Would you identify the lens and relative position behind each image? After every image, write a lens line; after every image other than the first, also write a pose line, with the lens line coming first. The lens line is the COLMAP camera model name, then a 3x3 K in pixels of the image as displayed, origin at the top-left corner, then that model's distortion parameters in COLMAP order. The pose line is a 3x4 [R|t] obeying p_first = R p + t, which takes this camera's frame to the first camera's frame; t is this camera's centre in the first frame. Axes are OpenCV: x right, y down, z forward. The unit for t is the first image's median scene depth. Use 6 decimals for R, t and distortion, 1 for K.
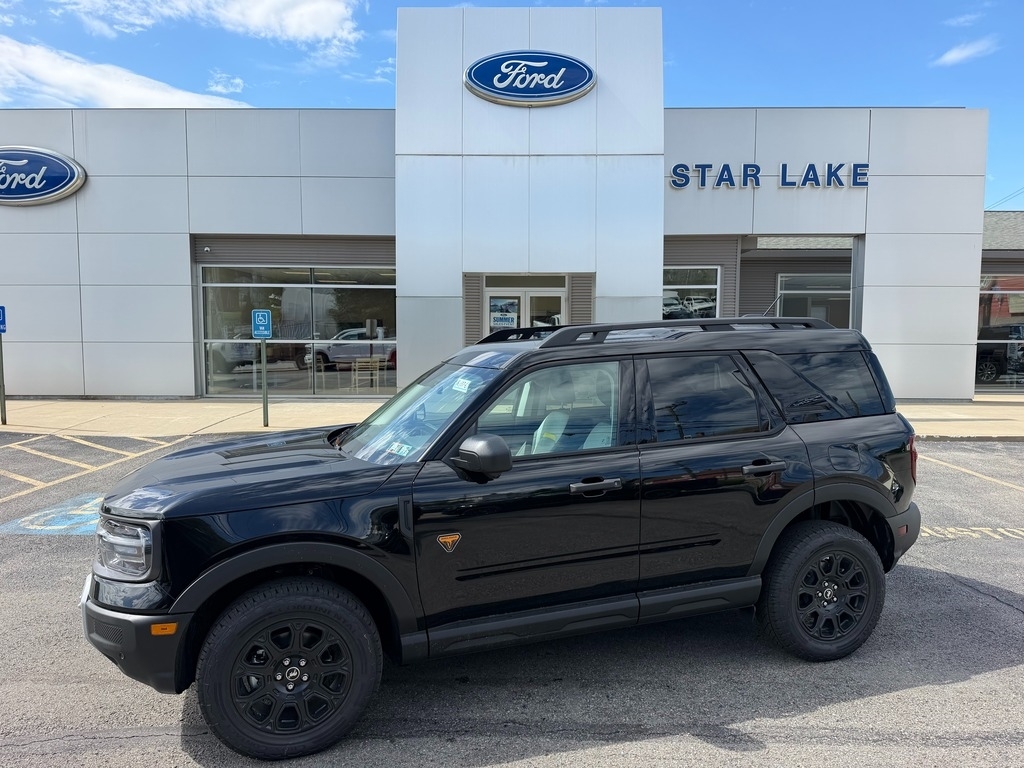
lens RADIAL K [[742.5, 0, 525.5], [0, 742.5, 375.9], [0, 0, 1]] dist [0.023095, -0.031862]
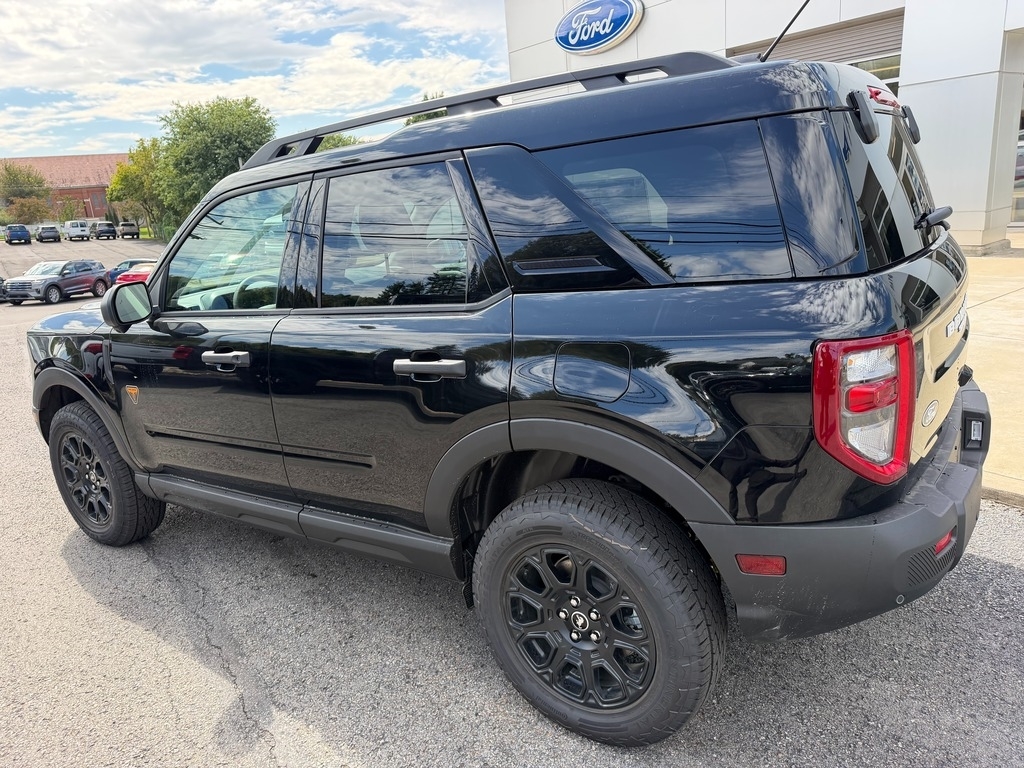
lens RADIAL K [[742.5, 0, 507.4], [0, 742.5, 379.1], [0, 0, 1]] dist [0.023095, -0.031862]
pose [[0.579210, 0.155233, -0.800261, 0.782040], [0.035301, 0.976004, 0.214873, 0.013776], [0.814413, -0.152707, 0.559832, 0.706683]]
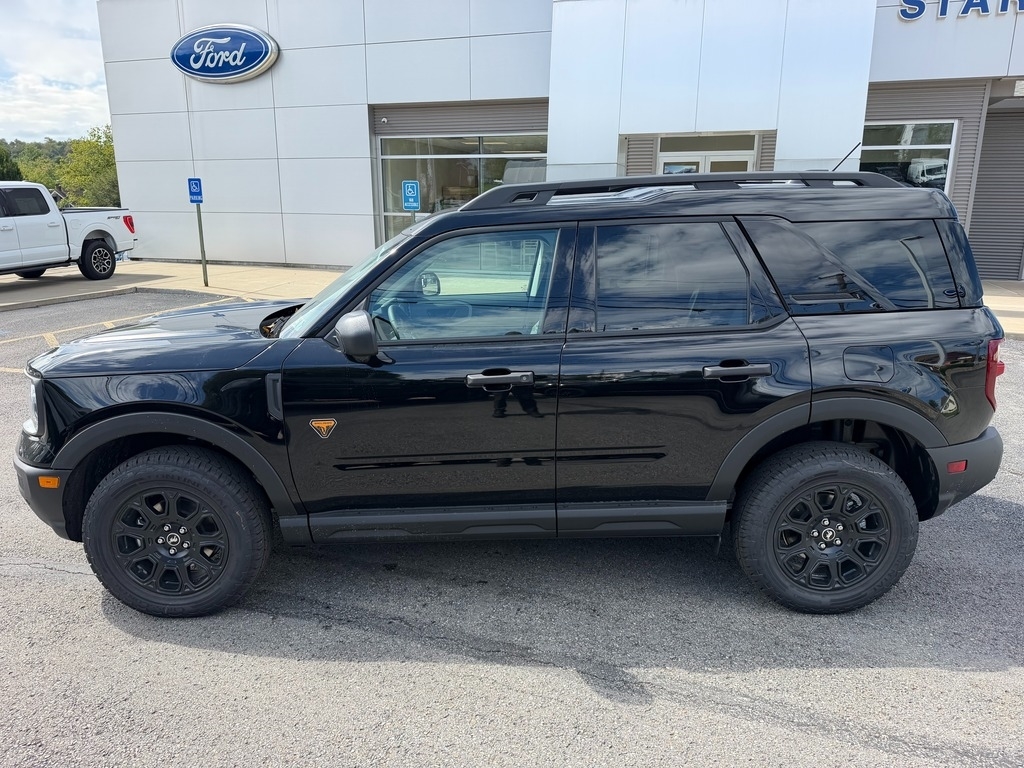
lens RADIAL K [[742.5, 0, 517.0], [0, 742.5, 387.3], [0, 0, 1]] dist [0.023095, -0.031862]
pose [[0.947545, 0.076957, -0.310221, 0.333171], [-0.020839, 0.983391, 0.180299, 0.005637], [0.318944, -0.164376, 0.933411, 0.192411]]
